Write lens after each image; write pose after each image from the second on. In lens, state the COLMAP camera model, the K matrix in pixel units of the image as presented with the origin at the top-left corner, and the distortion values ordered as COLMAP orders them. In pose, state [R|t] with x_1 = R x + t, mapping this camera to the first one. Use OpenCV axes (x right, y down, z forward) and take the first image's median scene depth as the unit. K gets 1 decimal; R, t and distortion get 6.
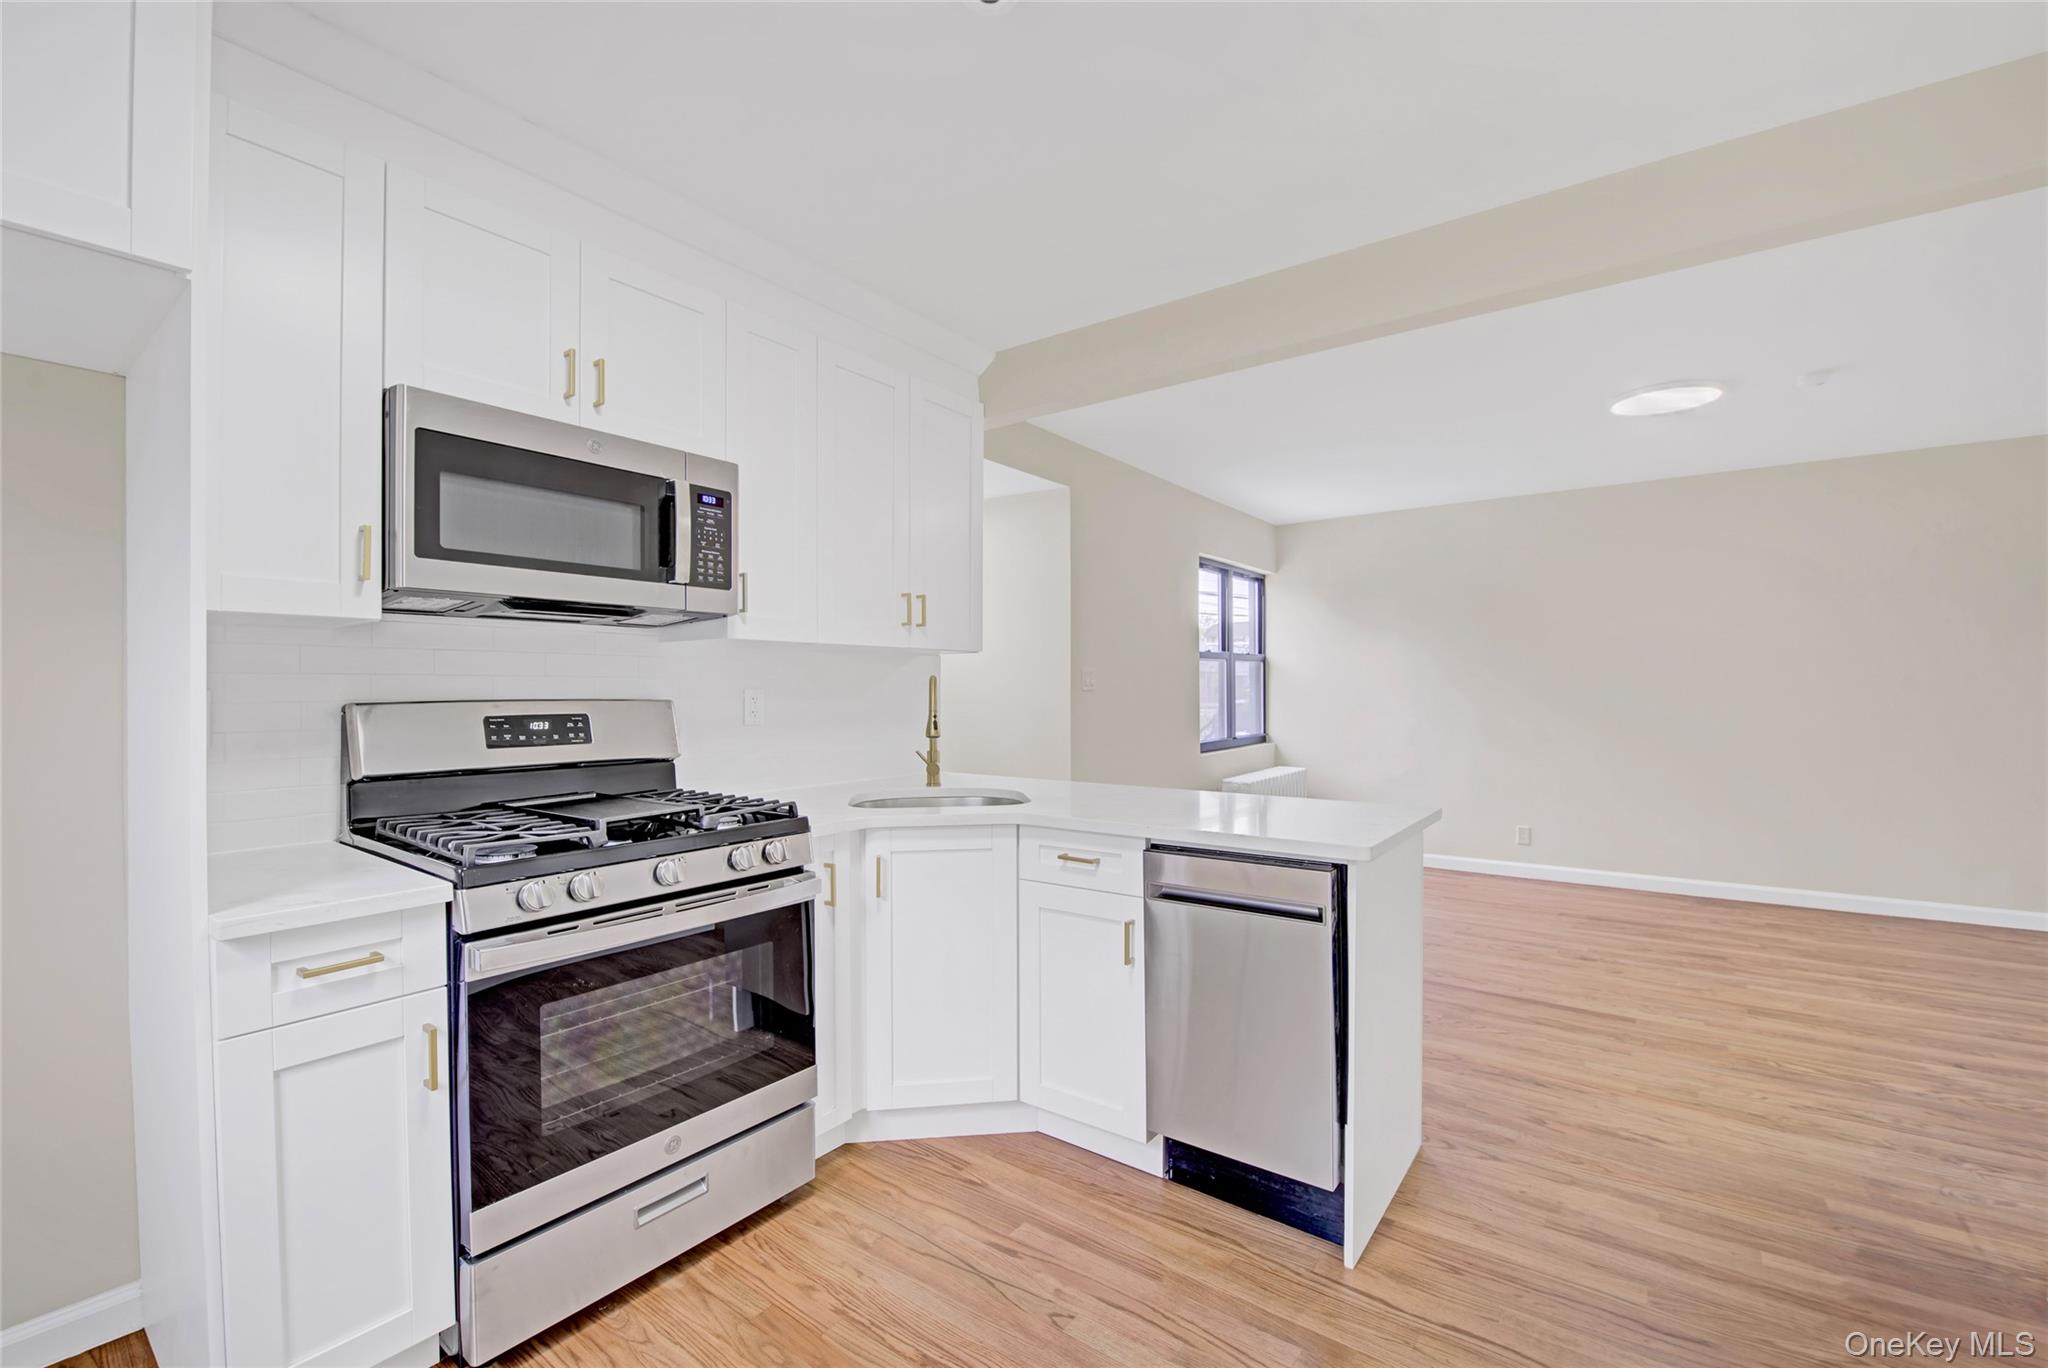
lens RADIAL K [[829.6, 0, 1029.8], [0, 829.6, 688.5], [0, 0, 1]] dist [0.002250, -0.020942]
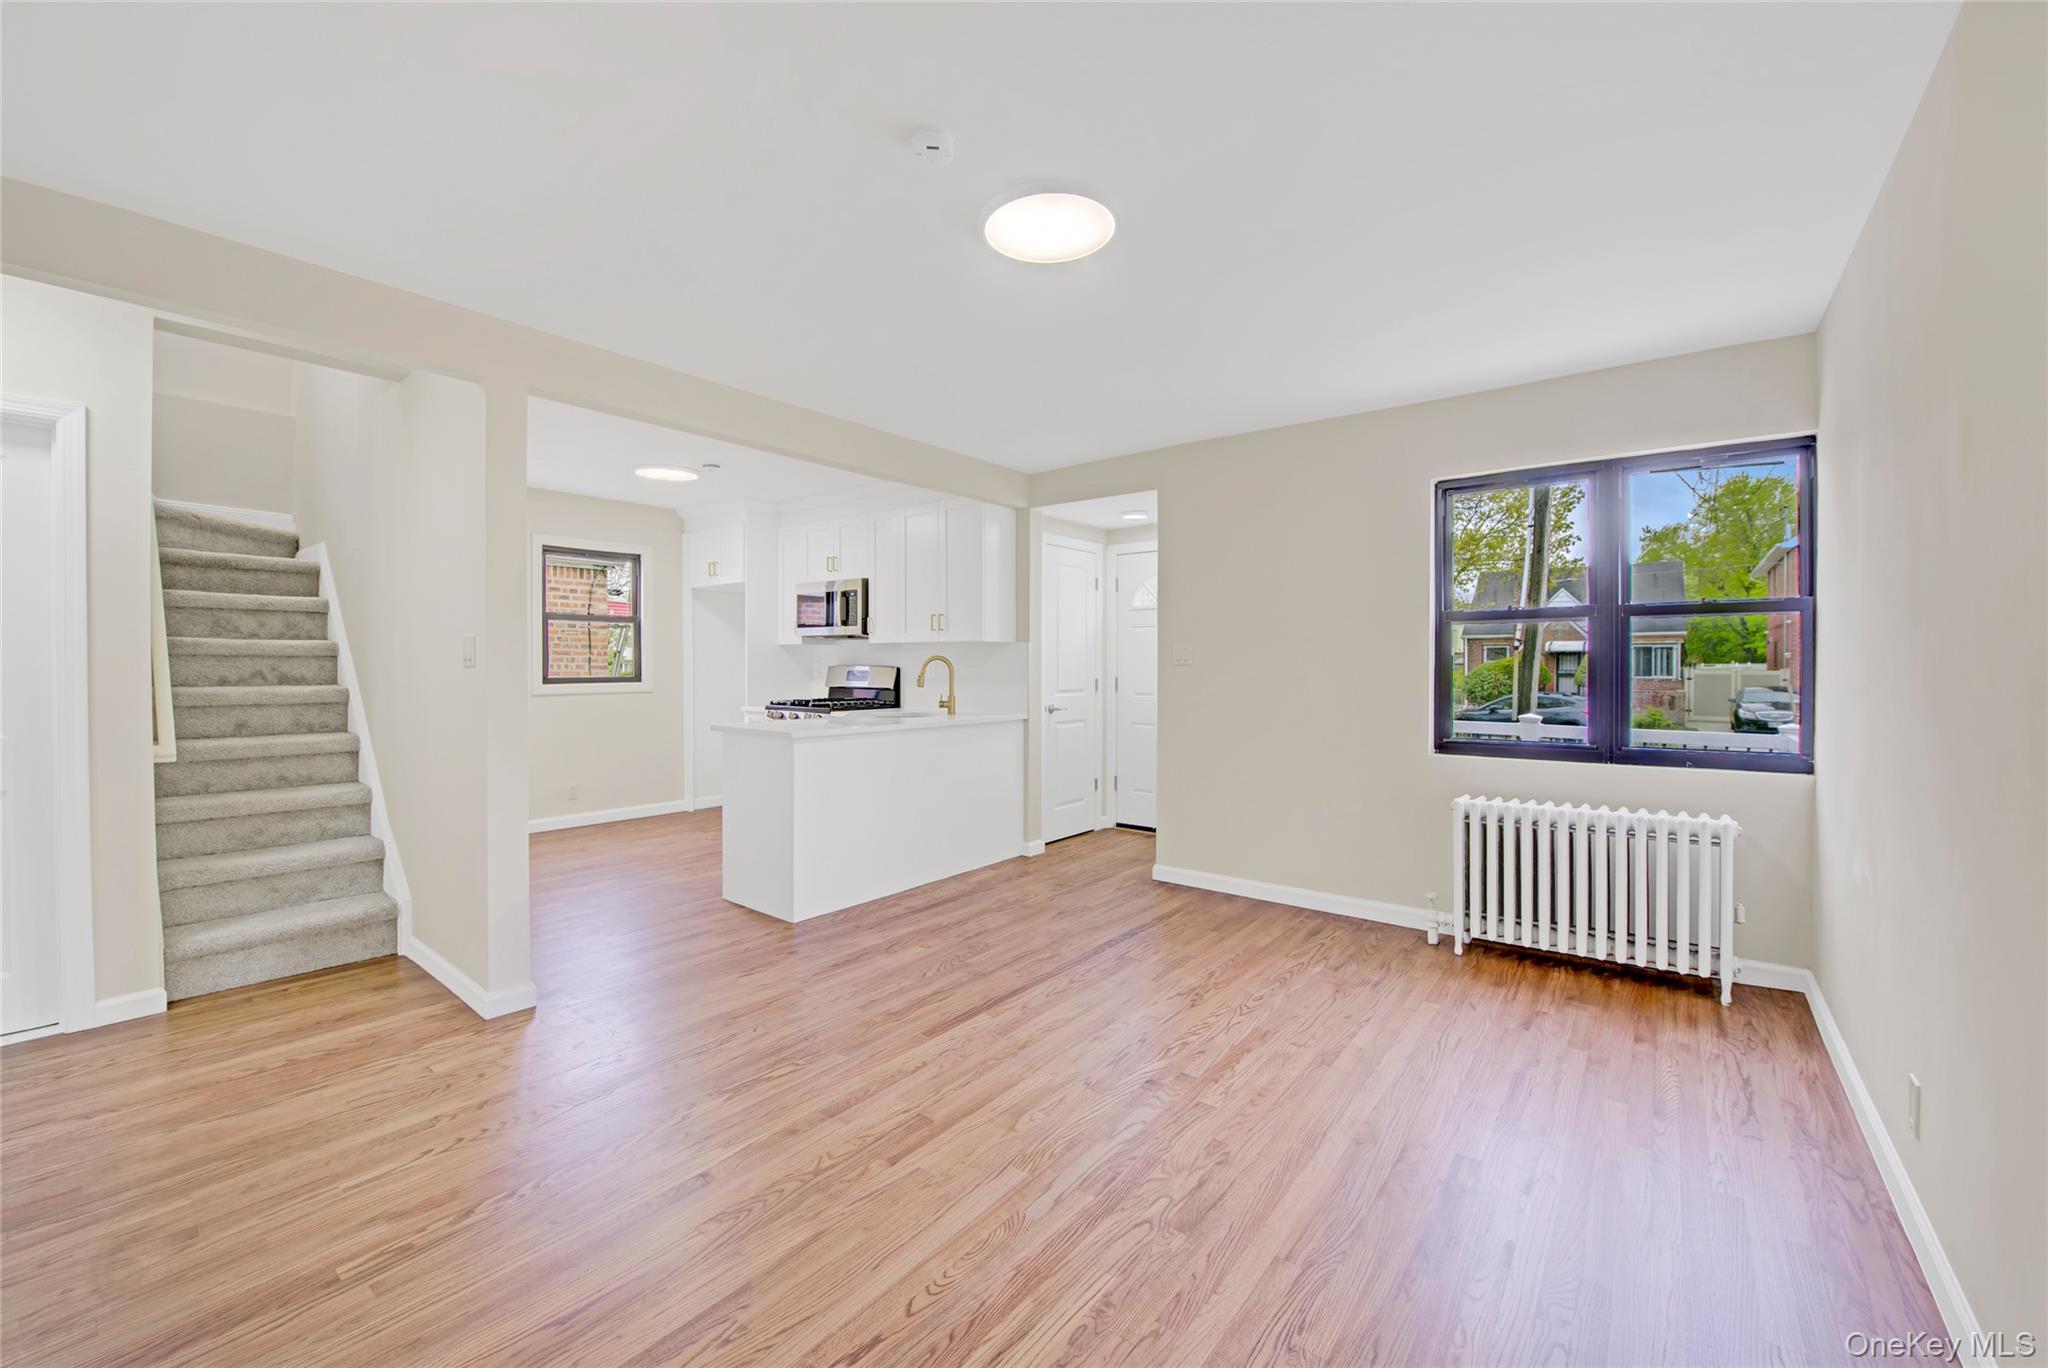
lens RADIAL K [[815.5, 0, 1013.4], [0, 815.5, 666.6], [0, 0, 1]] dist [-0.074823, 0.000030]
pose [[-0.025086, 0.009236, -0.999643, 2.274966], [-0.000242, 0.999957, 0.009245, -0.010700], [0.999685, 0.000473, -0.025082, 1.583029]]
